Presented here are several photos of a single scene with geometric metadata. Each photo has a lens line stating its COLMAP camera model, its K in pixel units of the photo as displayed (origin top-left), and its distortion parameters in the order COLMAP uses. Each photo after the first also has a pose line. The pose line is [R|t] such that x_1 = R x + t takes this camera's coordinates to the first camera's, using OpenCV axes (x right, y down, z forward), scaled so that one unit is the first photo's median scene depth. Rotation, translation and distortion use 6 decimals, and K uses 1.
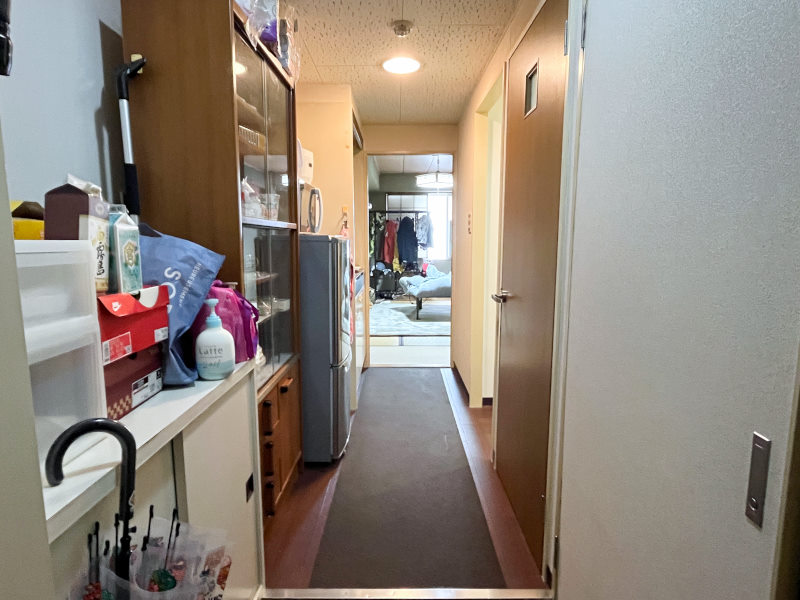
lens RADIAL K [[446.6, 0, 401.2], [0, 446.6, 298.4], [0, 0, 1]] dist [-0.001647, -0.000011]
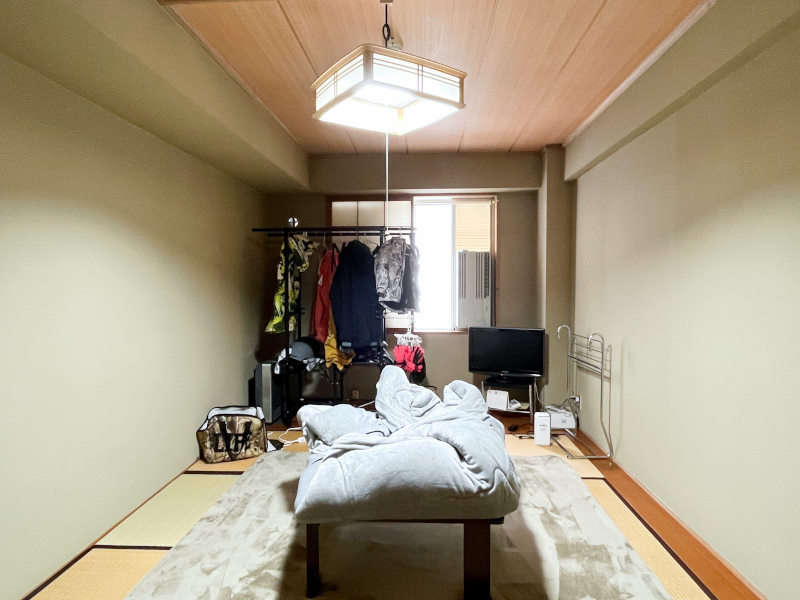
lens RADIAL K [[489.3, 0, 399.0], [0, 489.3, 300.8], [0, 0, 1]] dist [0.003143, -0.000292]
pose [[0.998483, 0.003538, -0.054941, 0.079707], [-0.008932, 0.995123, -0.098240, -0.075875], [0.054326, 0.098582, 0.993645, 0.520519]]
